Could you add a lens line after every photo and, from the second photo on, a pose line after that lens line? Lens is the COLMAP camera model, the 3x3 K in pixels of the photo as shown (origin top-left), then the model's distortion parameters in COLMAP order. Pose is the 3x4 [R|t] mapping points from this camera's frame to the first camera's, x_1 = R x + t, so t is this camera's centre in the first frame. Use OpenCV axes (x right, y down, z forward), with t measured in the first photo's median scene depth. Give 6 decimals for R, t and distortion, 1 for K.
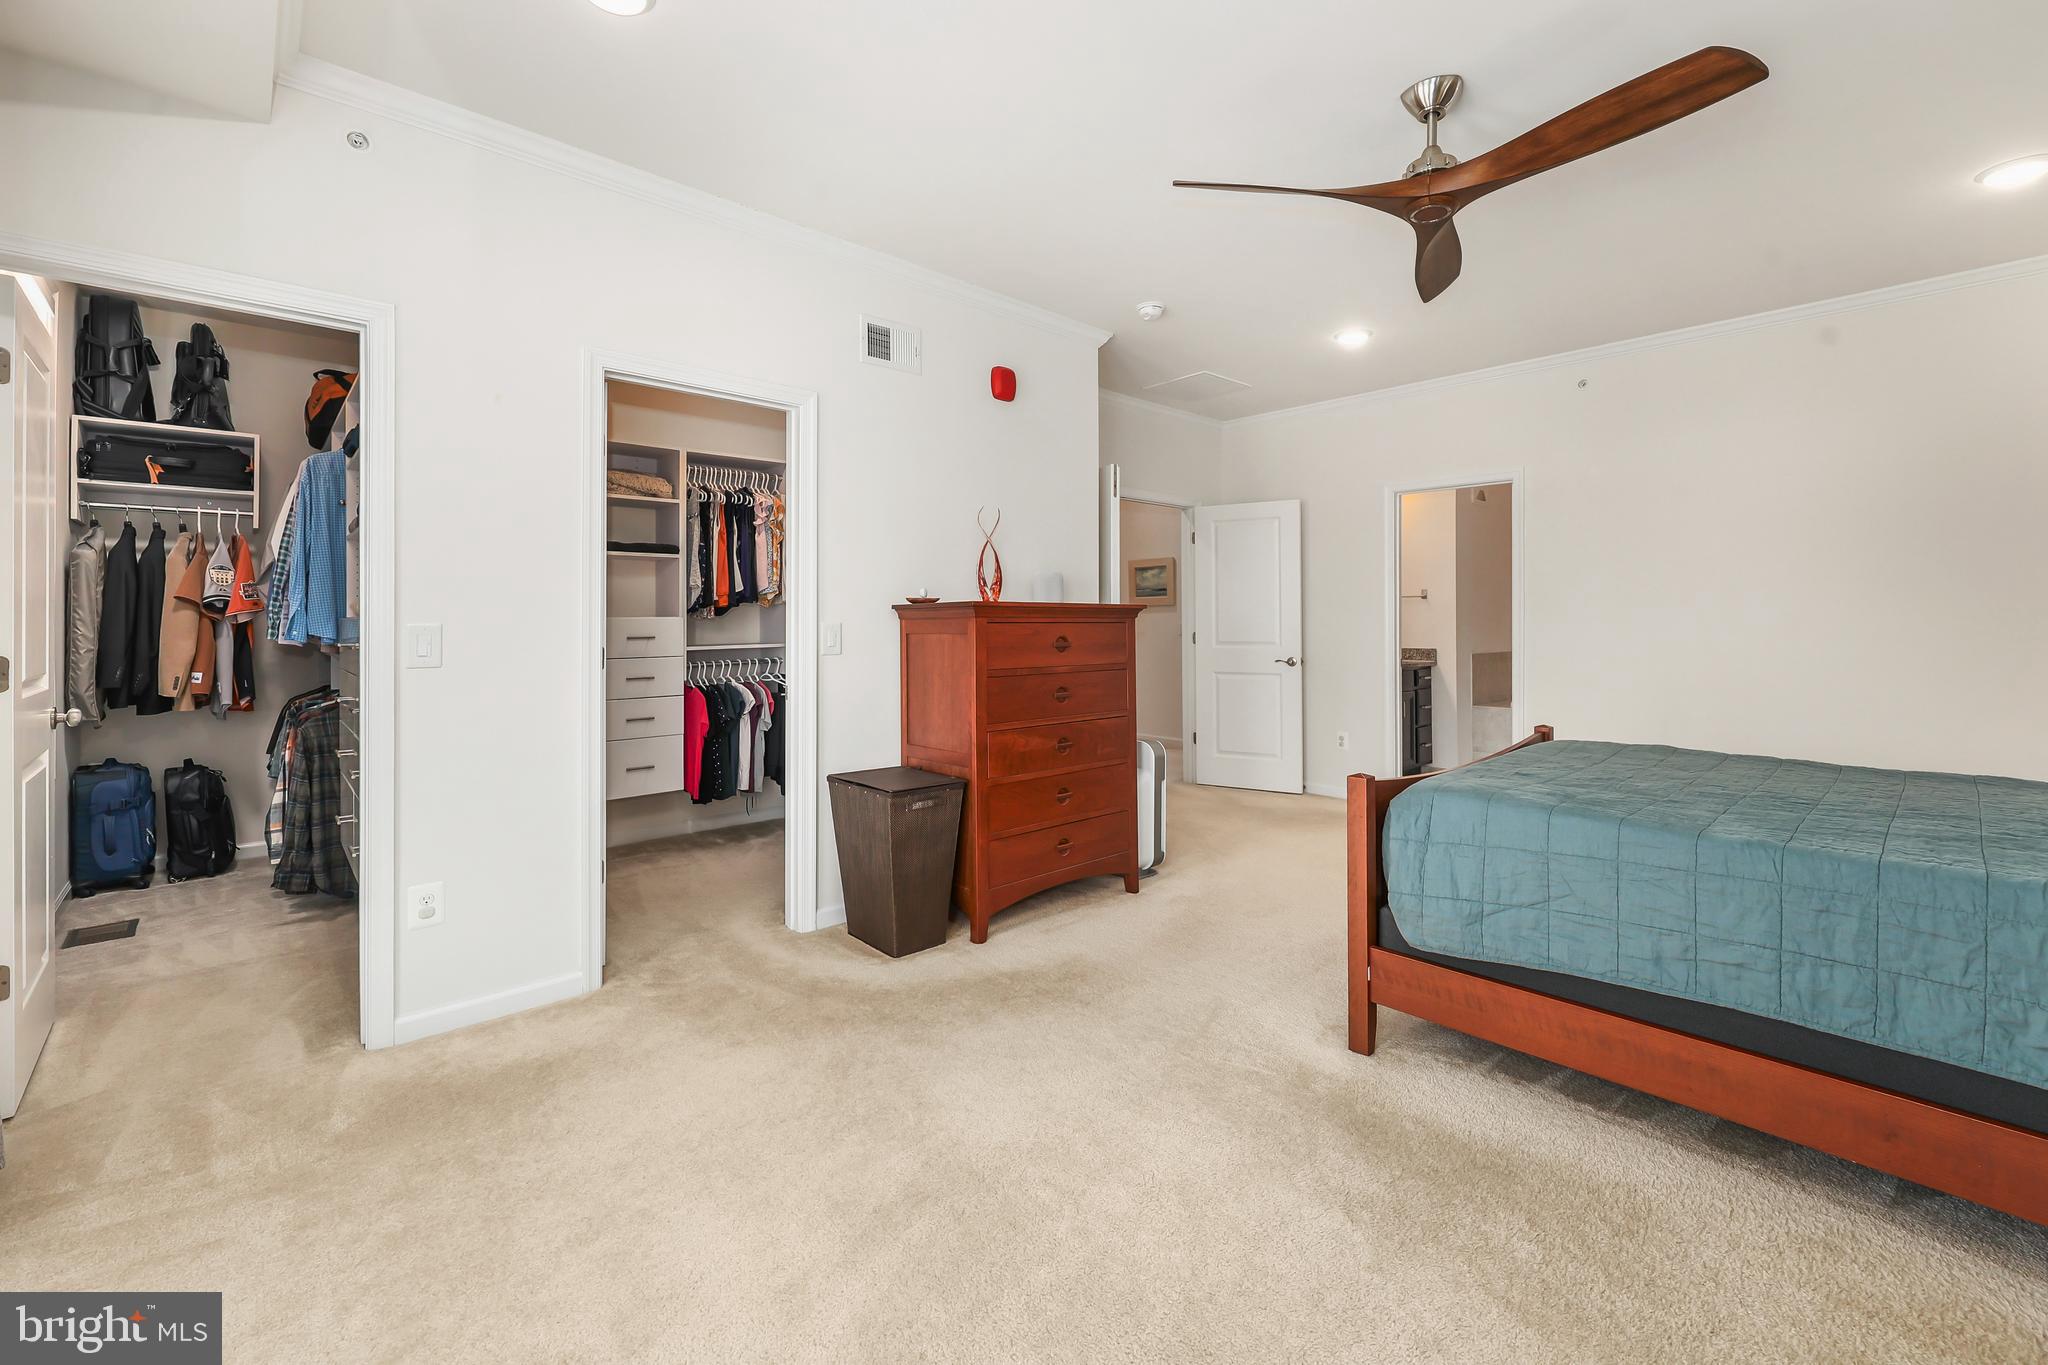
lens RADIAL K [[847.5, 0, 1017.1], [0, 847.5, 615.6], [0, 0, 1]] dist [0.004585, 0.000097]
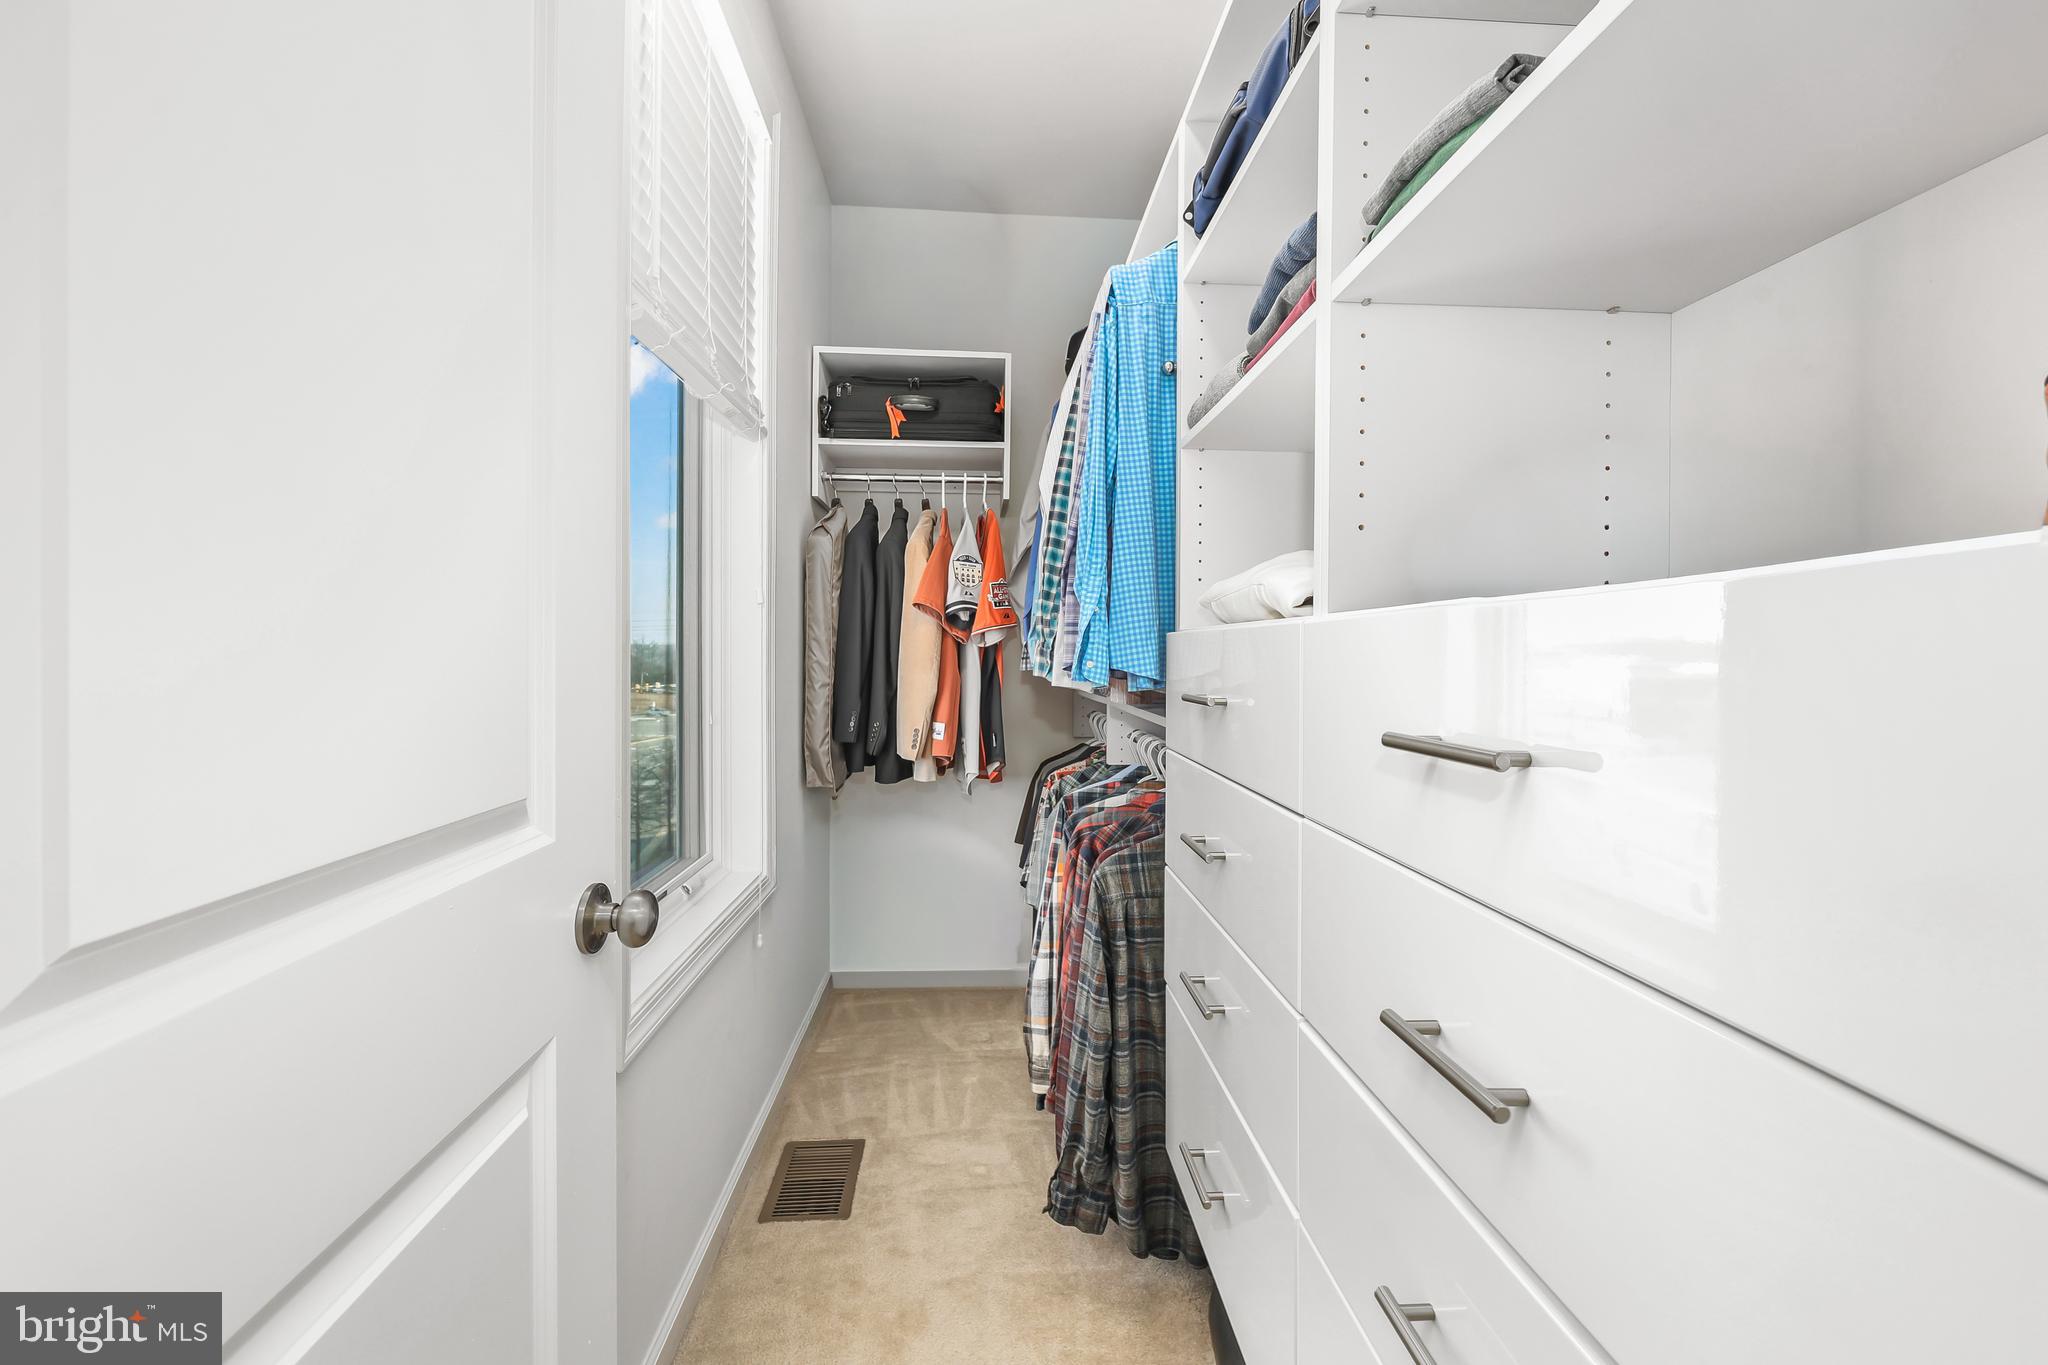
lens RADIAL K [[847.5, 0, 1024.1], [0, 847.5, 673.1], [0, 0, 1]] dist [0.004585, 0.000097]
pose [[0.775432, 0.023082, -0.631009, -0.515638], [-0.006186, 0.999561, 0.028961, 0.010675], [0.631401, -0.018554, 0.775235, 0.550318]]
